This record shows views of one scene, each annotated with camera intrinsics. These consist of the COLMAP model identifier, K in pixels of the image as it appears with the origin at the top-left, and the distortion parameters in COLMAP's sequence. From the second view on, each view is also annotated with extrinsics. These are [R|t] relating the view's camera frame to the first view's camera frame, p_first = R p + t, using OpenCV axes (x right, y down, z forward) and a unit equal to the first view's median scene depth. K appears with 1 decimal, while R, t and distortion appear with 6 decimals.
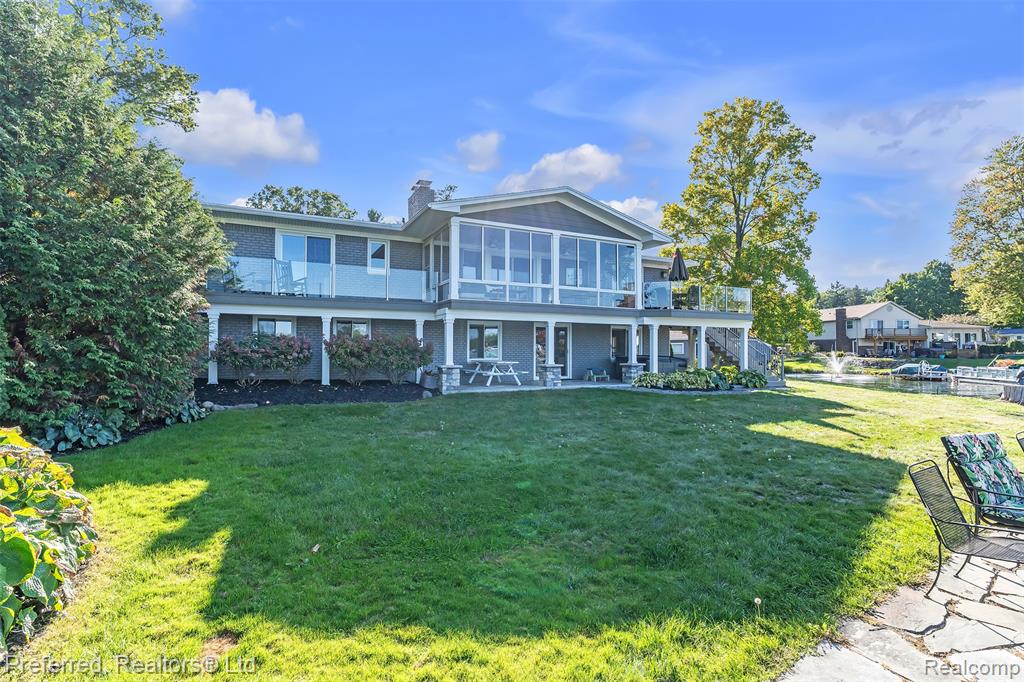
lens RADIAL K [[482.1, 0, 512.0], [0, 482.1, 341.0], [0, 0, 1]] dist [-0.009322, 0.000446]
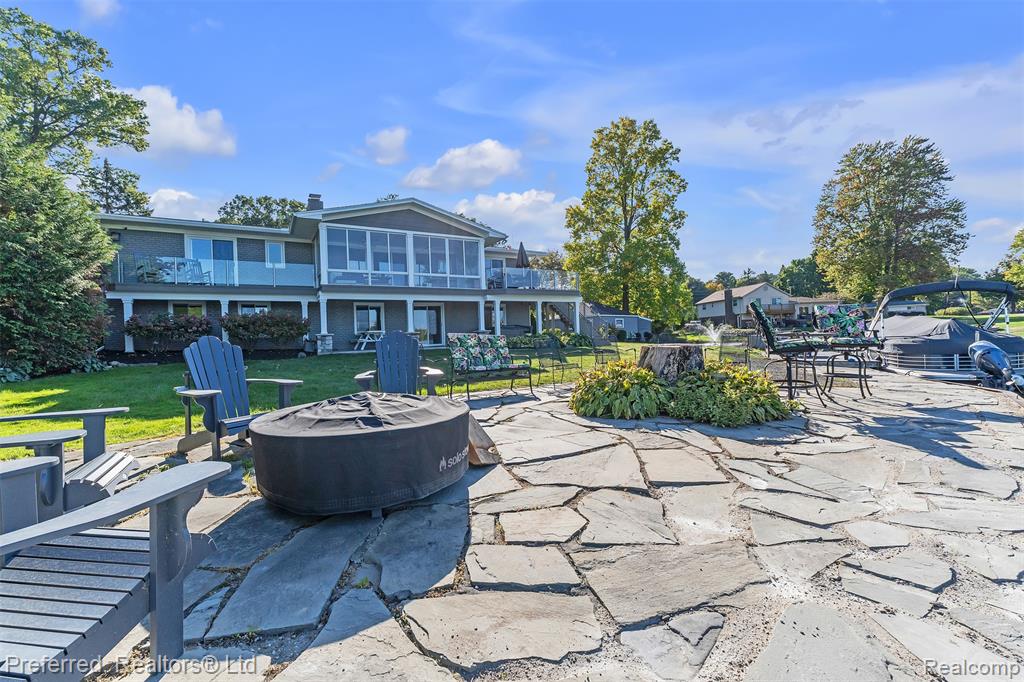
lens RADIAL K [[427.7, 0, 512.2], [0, 427.7, 336.3], [0, 0, 1]] dist [0.003089, -0.000106]
pose [[0.997214, -0.038056, 0.064158, 0.149558], [0.037077, 0.999178, 0.016377, 0.027034], [-0.064729, -0.013952, 0.997805, -0.104478]]
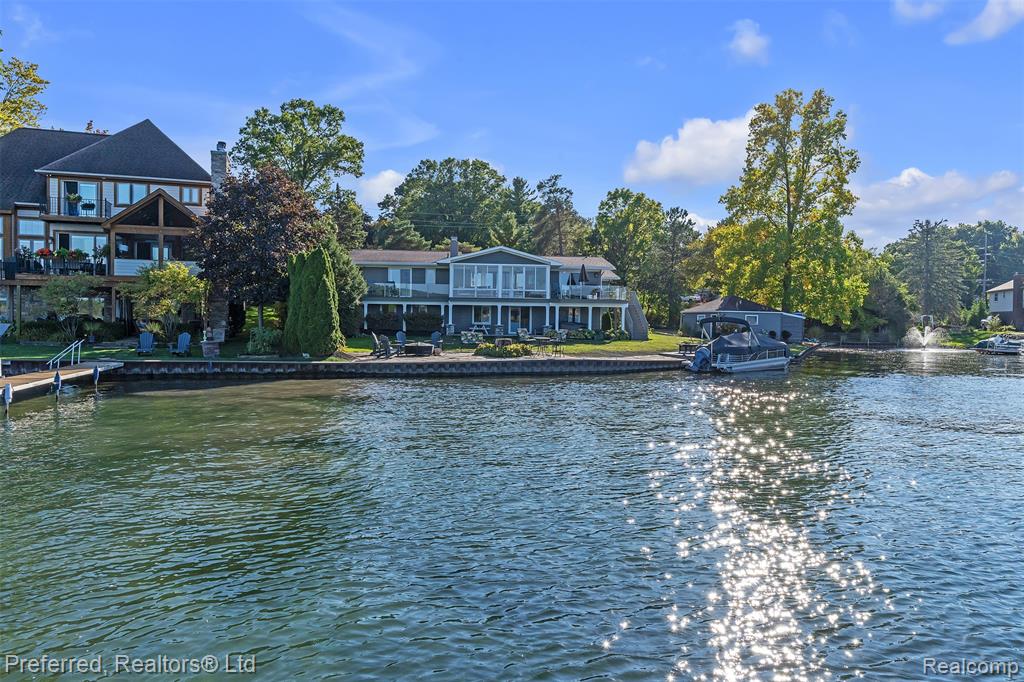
lens RADIAL K [[676.5, 0, 512.0], [0, 676.5, 341.0], [0, 0, 1]] dist [-0.000954, 0.001457]
pose [[0.930658, 0.019305, -0.365382, 0.663953], [-0.001991, 0.998860, 0.047703, -0.013547], [0.365886, -0.043668, 0.929635, -0.969983]]
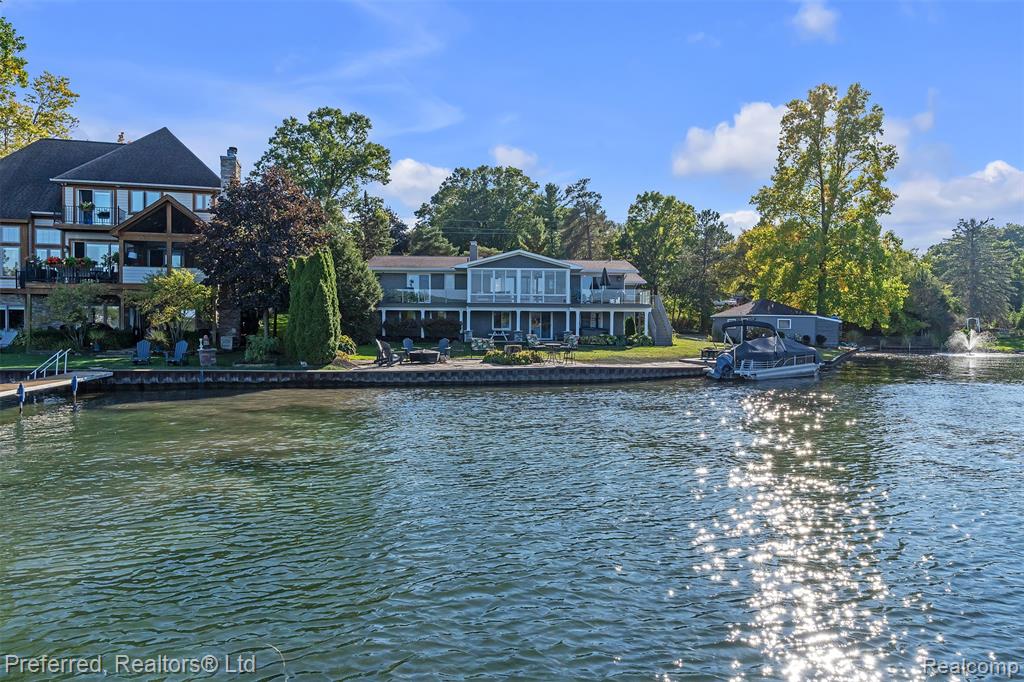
lens RADIAL K [[661.8, 0, 517.1], [0, 661.8, 345.4], [0, 0, 1]] dist [0.000227, -0.001706]
pose [[0.909672, 0.014608, -0.415071, 0.683070], [0.005100, 0.998913, 0.046332, -0.012134], [0.415297, -0.044263, 0.908608, -0.882572]]
